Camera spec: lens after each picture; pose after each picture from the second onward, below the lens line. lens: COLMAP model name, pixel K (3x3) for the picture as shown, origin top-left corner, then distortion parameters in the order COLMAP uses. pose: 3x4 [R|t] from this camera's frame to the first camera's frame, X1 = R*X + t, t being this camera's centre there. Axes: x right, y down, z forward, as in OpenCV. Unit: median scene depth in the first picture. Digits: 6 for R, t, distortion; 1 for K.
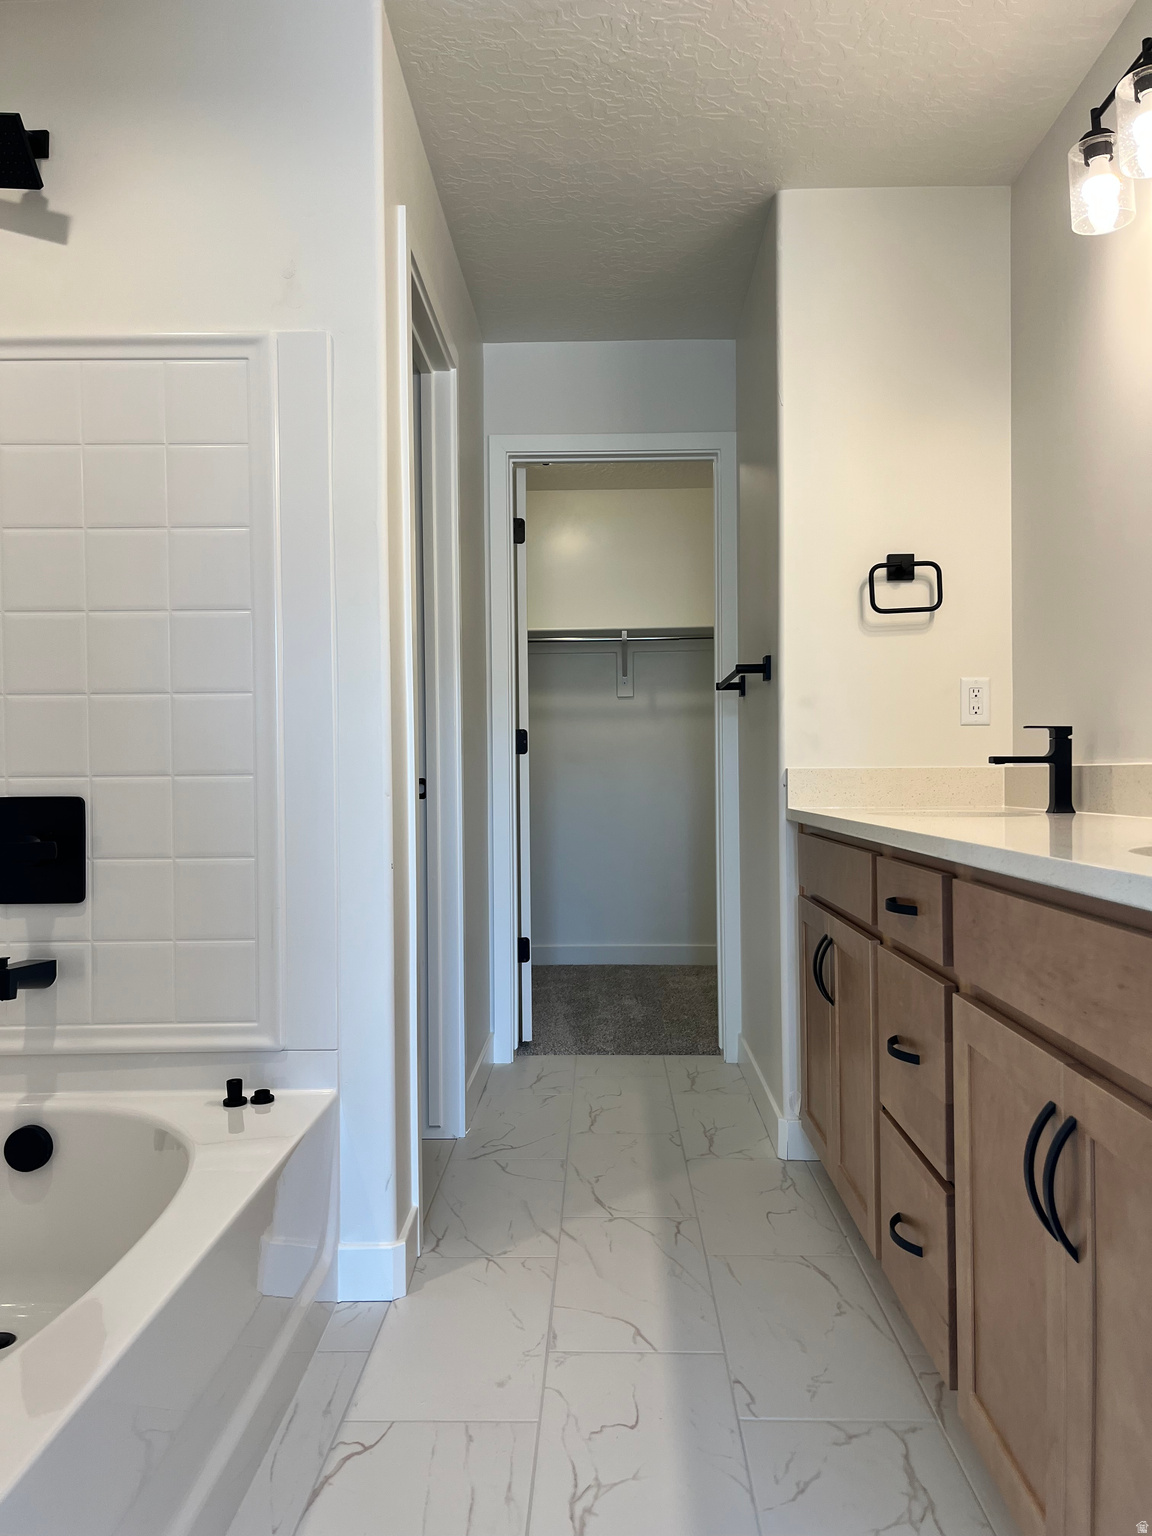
lens RADIAL K [[1178.8, 0, 576.0], [0, 1178.8, 768.0], [0, 0, 1]] dist [0.091919, -0.114082]
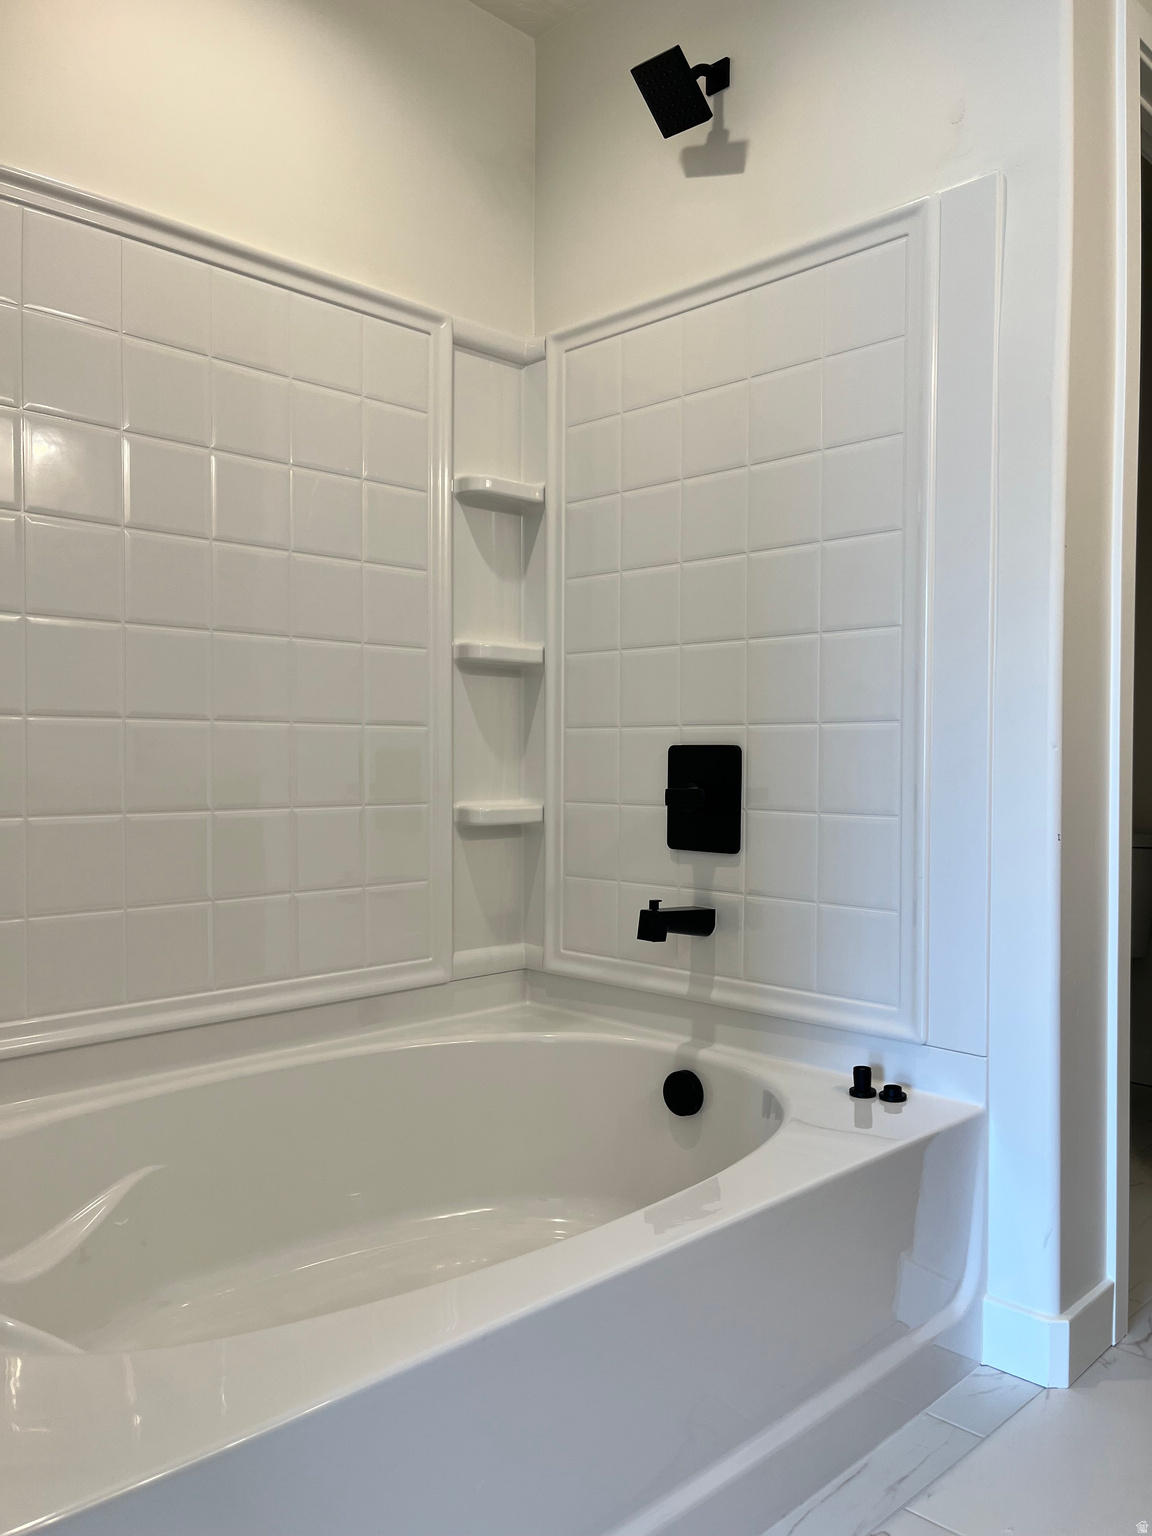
lens RADIAL K [[1178.8, 0, 576.0], [0, 1178.8, 768.0], [0, 0, 1]] dist [0.091919, -0.114082]
pose [[0.724740, 0.022194, -0.688665, 0.154414], [-0.011941, 0.999736, 0.019653, 0.025523], [0.688919, -0.006019, 0.724814, 0.212724]]
